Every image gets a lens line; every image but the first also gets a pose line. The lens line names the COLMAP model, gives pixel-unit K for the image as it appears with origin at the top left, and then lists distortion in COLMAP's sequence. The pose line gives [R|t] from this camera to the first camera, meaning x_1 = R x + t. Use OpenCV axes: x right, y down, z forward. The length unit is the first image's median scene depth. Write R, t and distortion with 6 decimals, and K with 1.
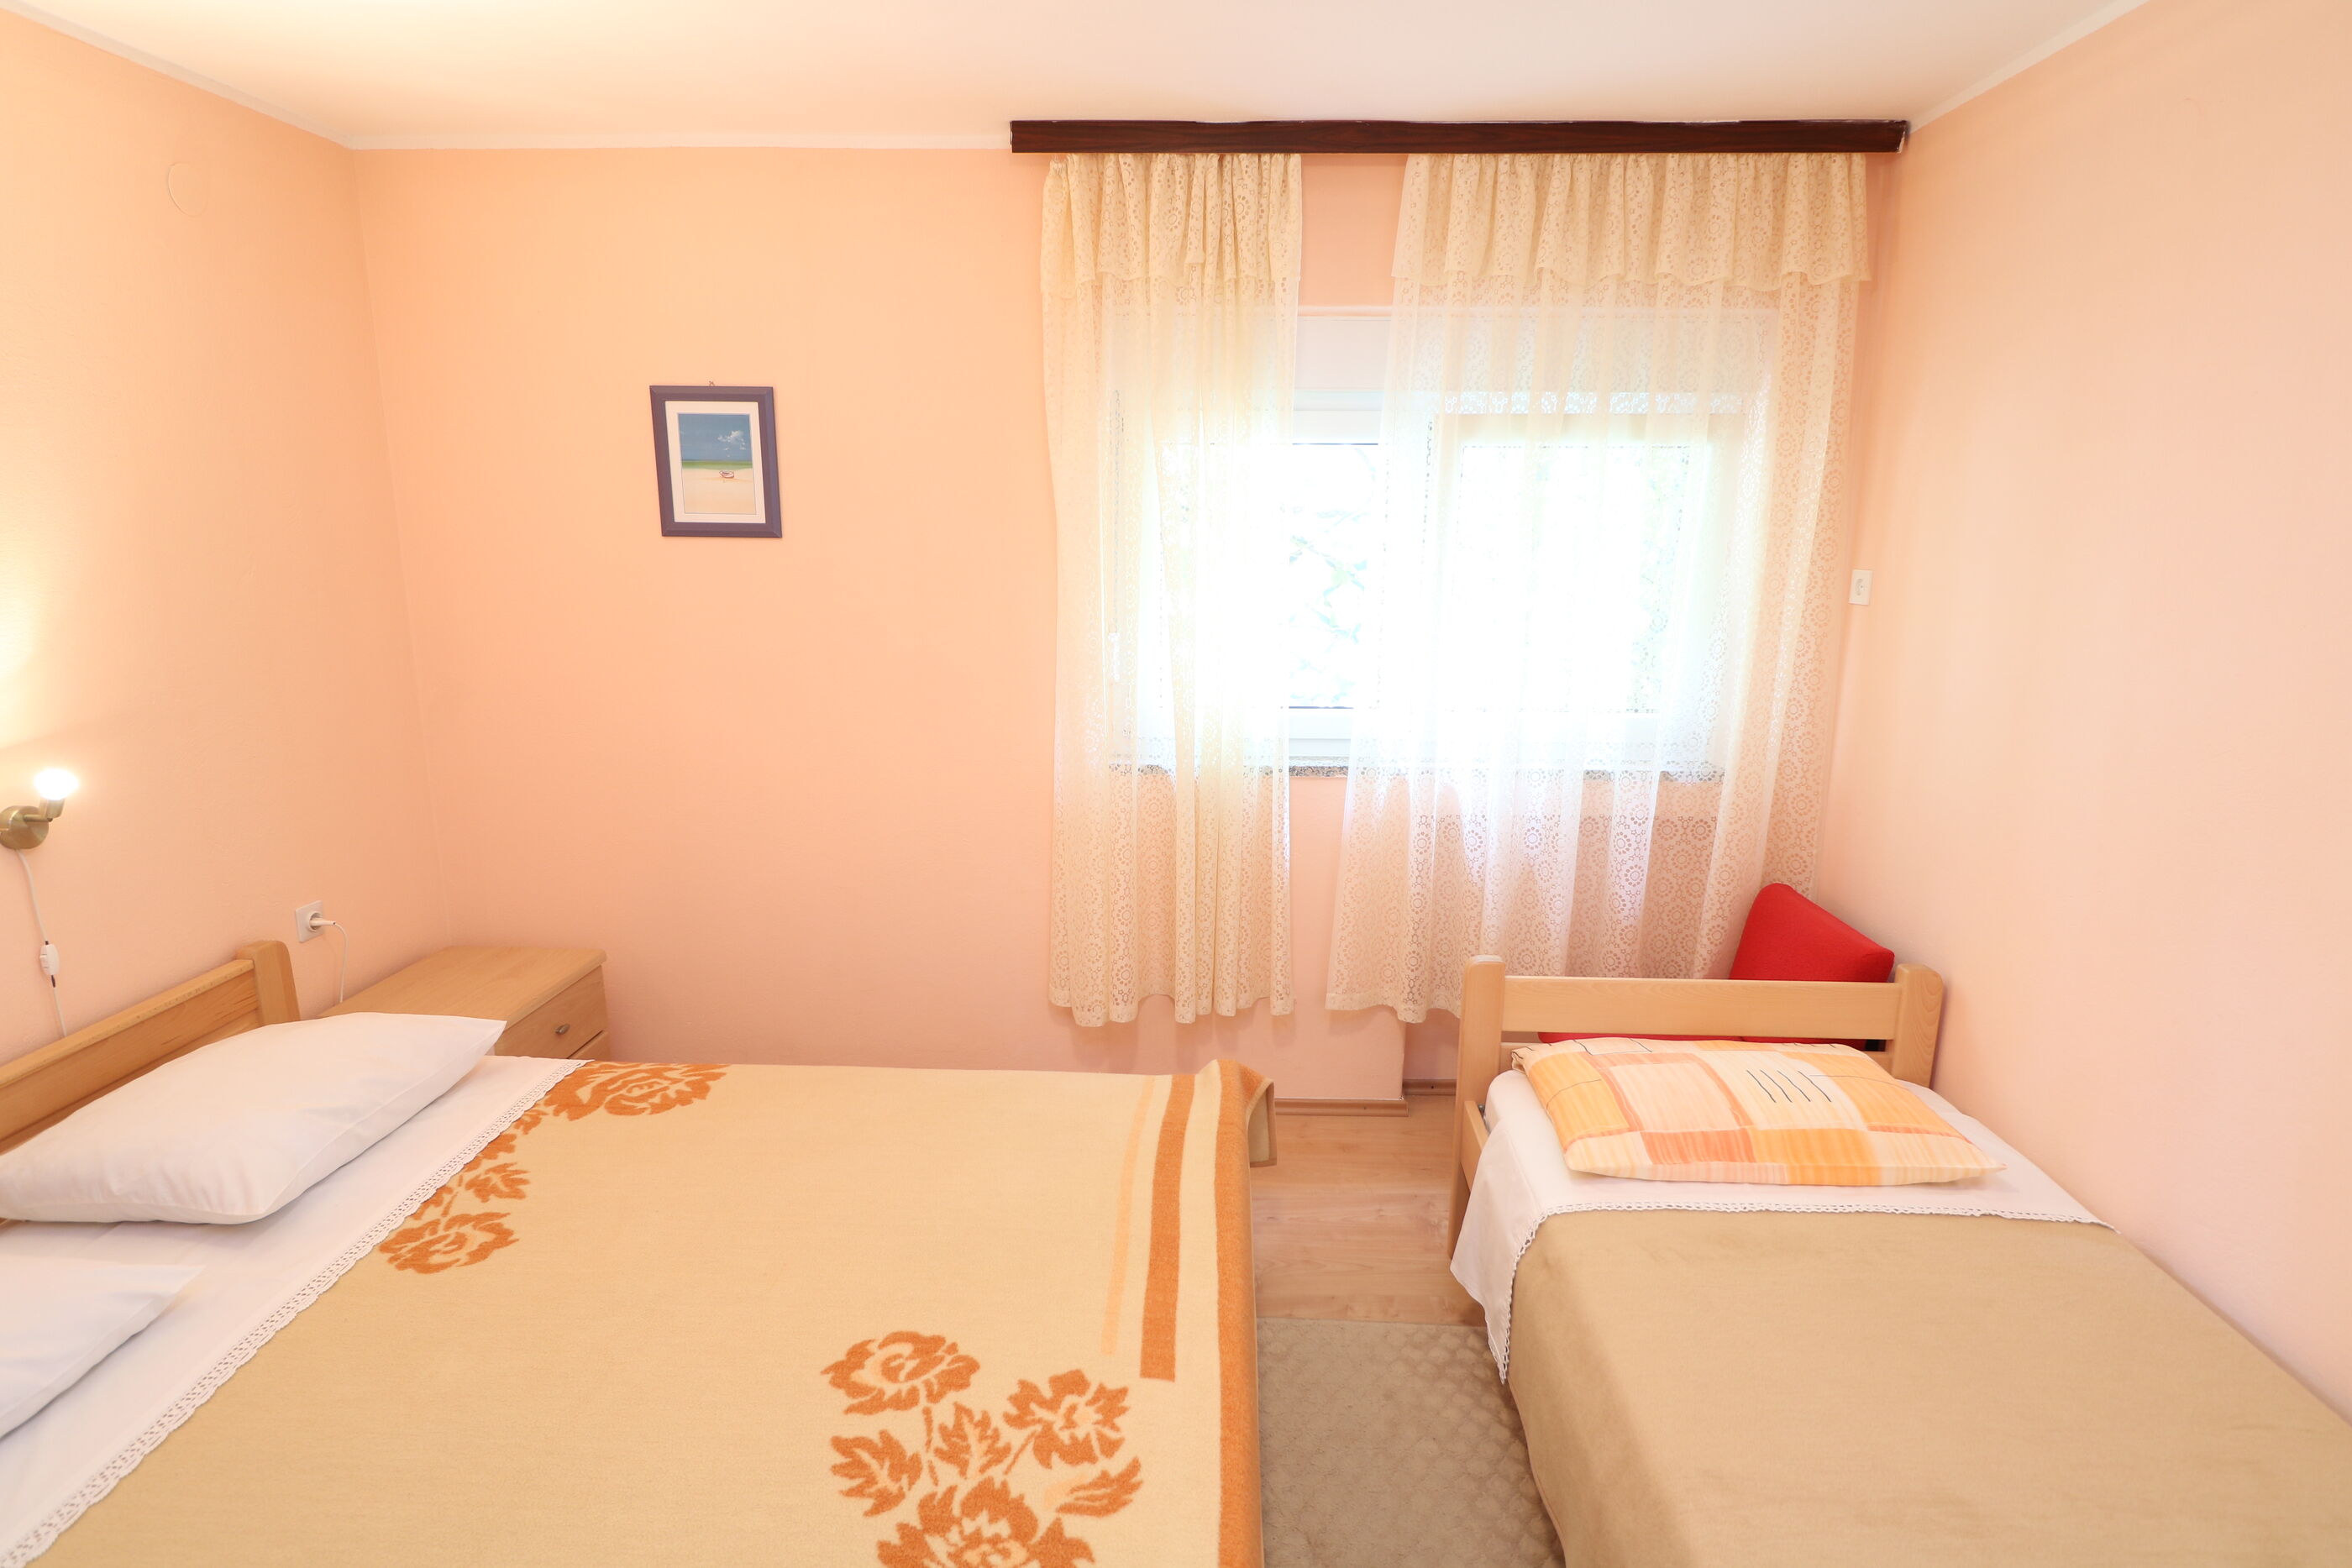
lens RADIAL K [[1199.7, 0, 1185.5], [0, 1199.7, 784.2], [0, 0, 1]] dist [0.004120, -0.012217]
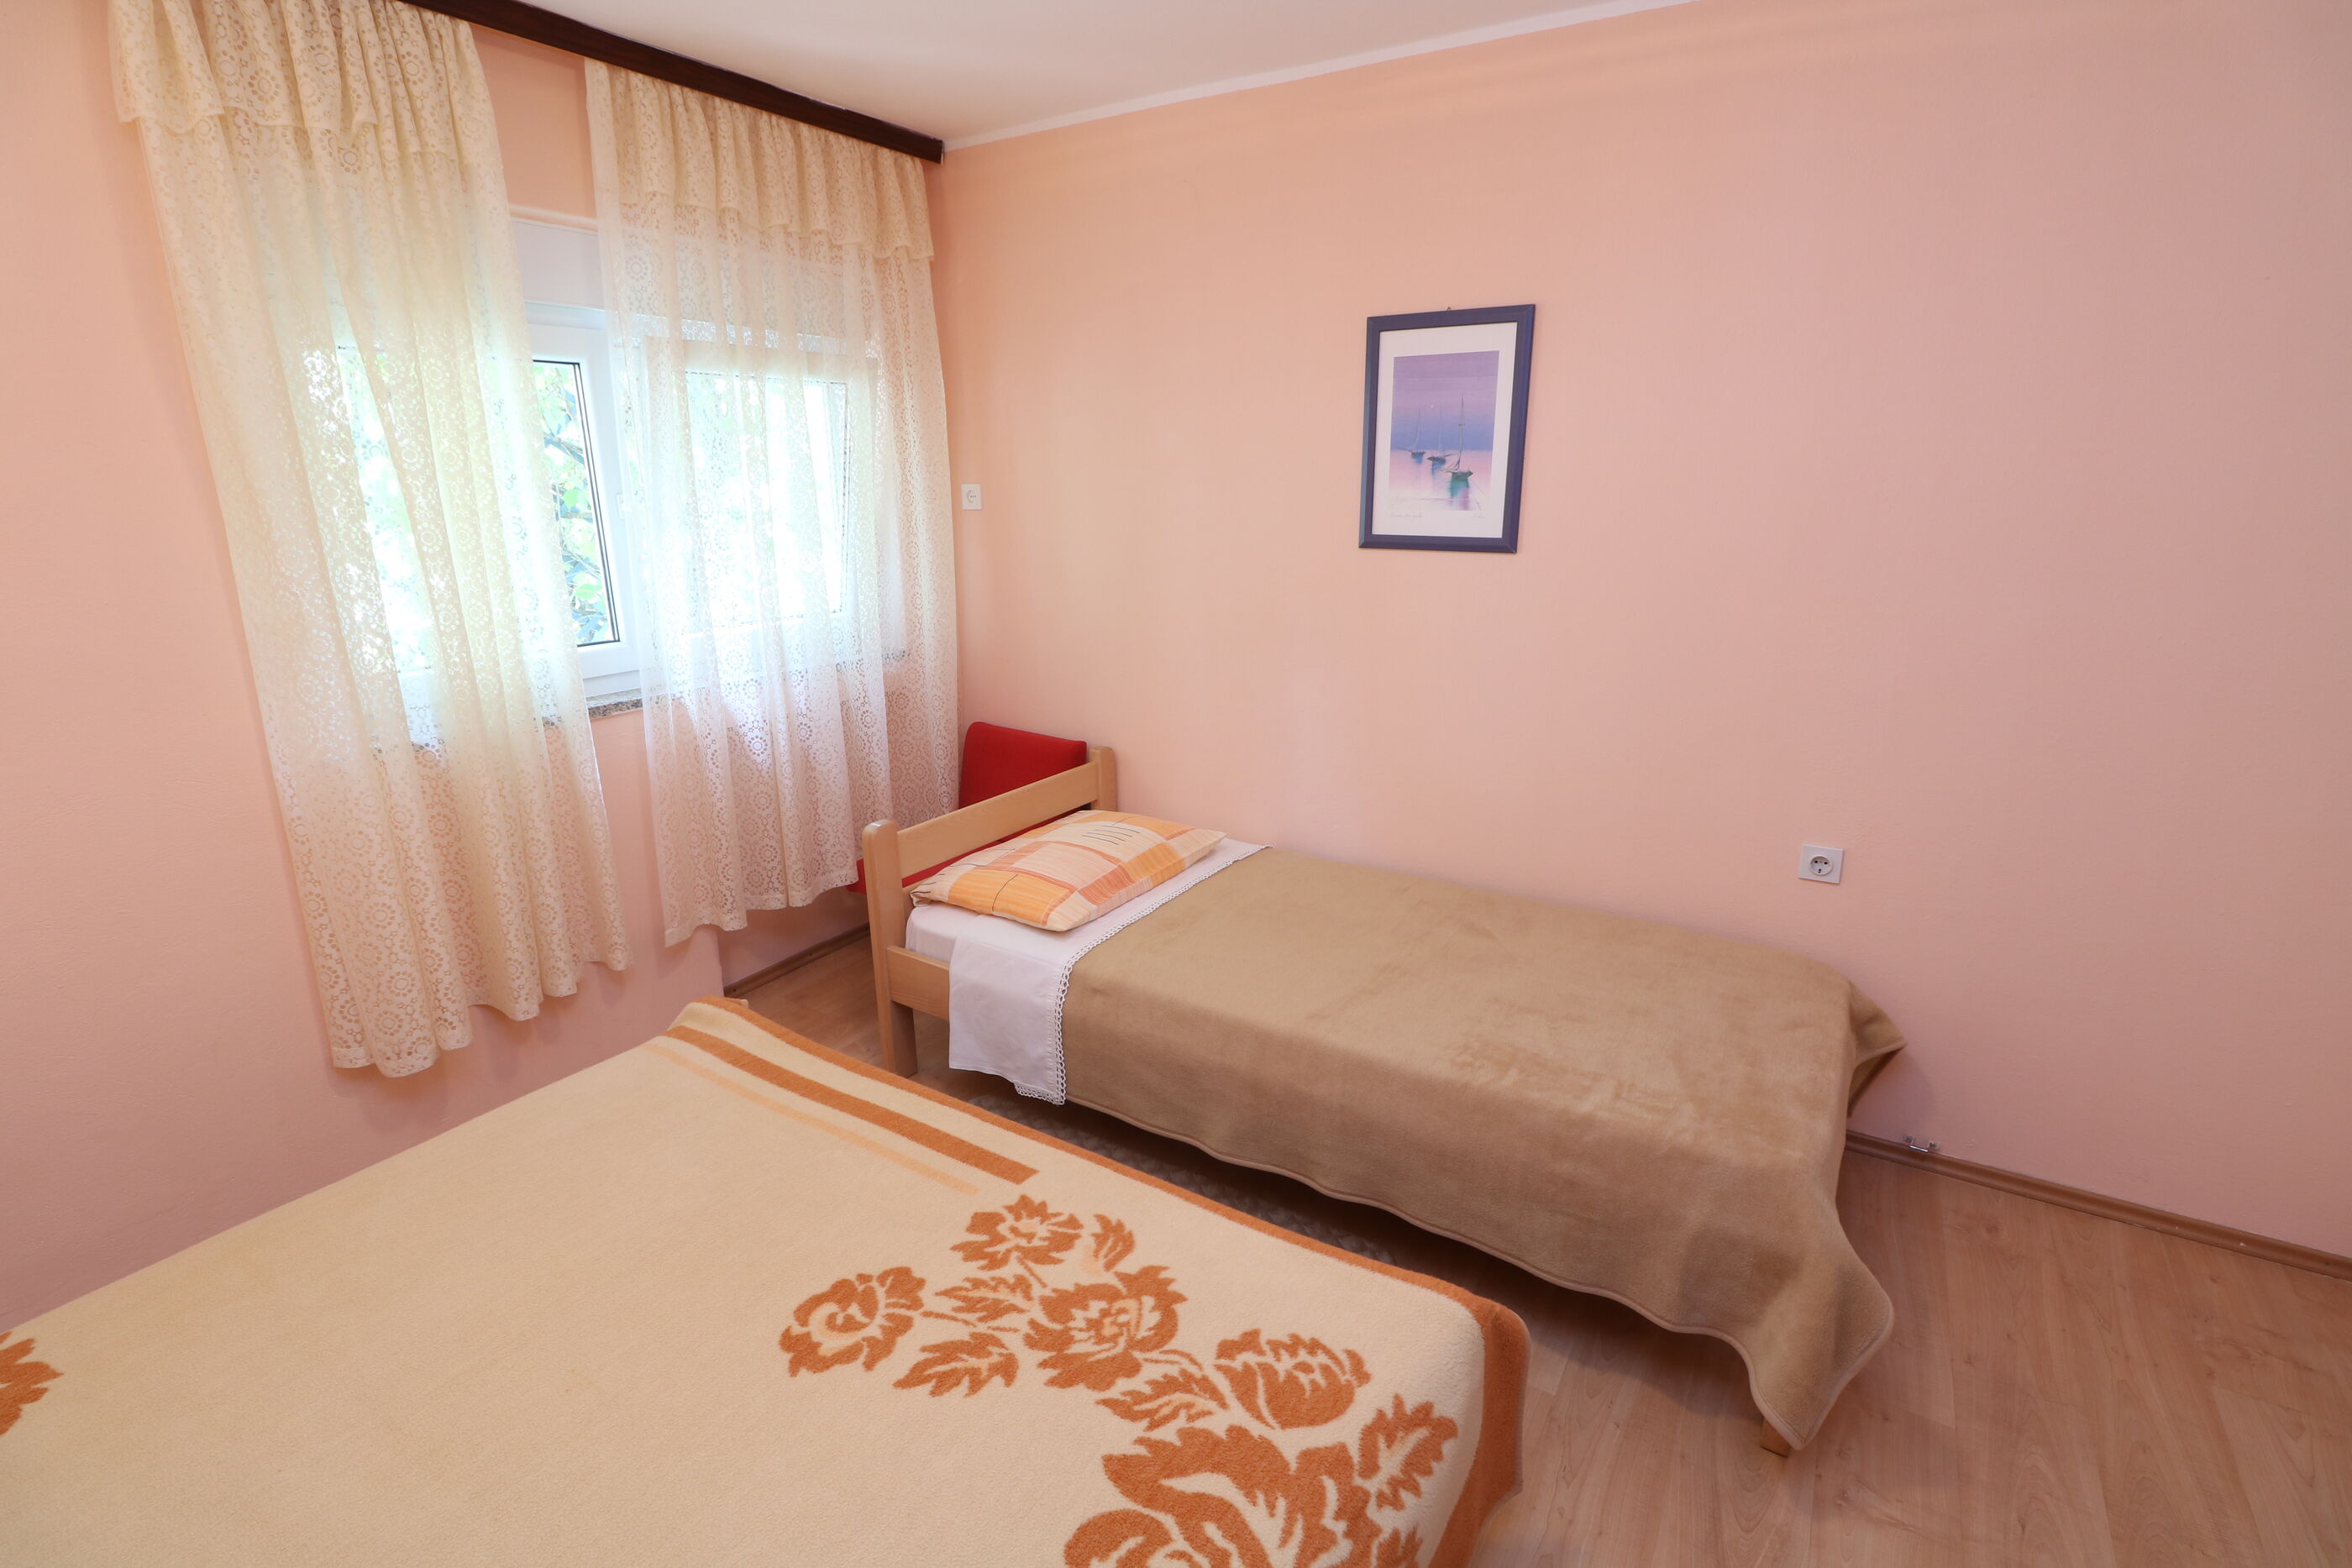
lens RADIAL K [[1087.5, 0, 1193.2], [0, 1087.5, 781.1], [0, 0, 1]] dist [-0.002647, -0.010740]
pose [[0.503739, -0.247026, 0.827783, -0.558419], [0.195788, 0.965954, 0.169114, -0.015994], [-0.841376, 0.076881, 0.534953, 0.215134]]
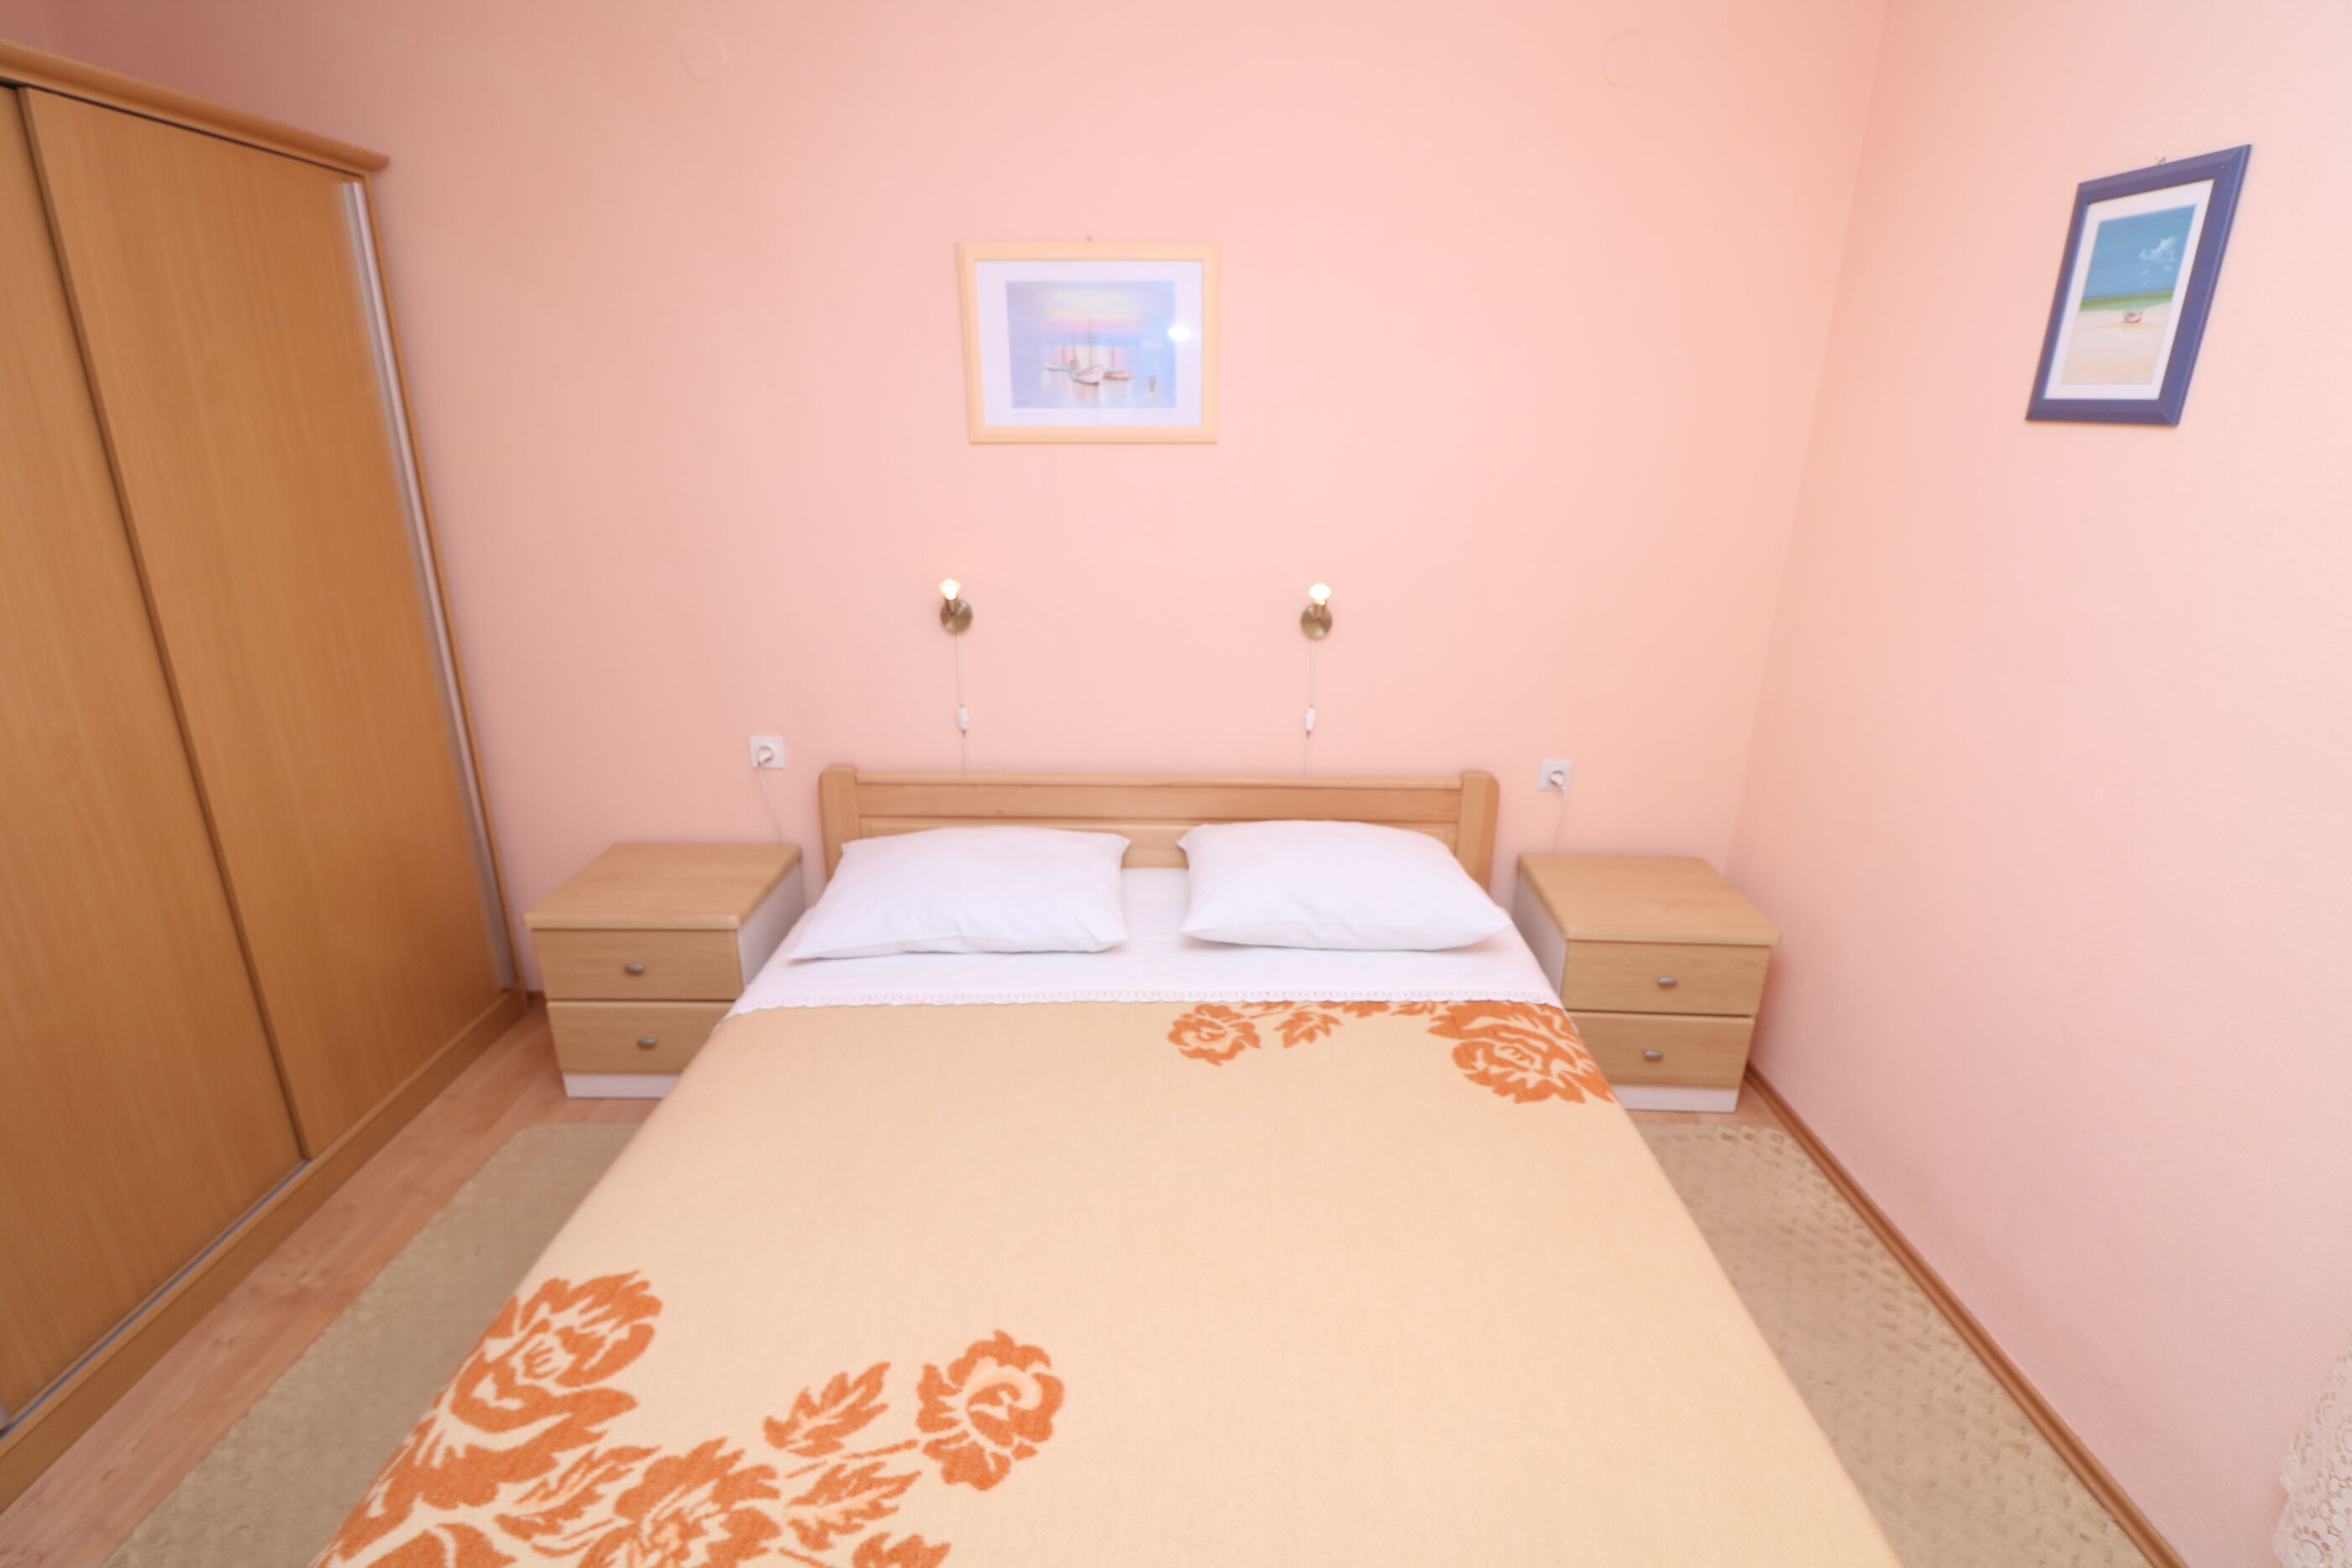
lens RADIAL K [[1087.5, 0, 1198.2], [0, 1087.5, 795.4], [0, 0, 1]] dist [-0.002647, -0.010740]
pose [[0.035507, 0.327043, -0.944342, 0.269968], [-0.232109, 0.921797, 0.310508, -0.135198], [0.972042, 0.208165, 0.108640, 0.760380]]
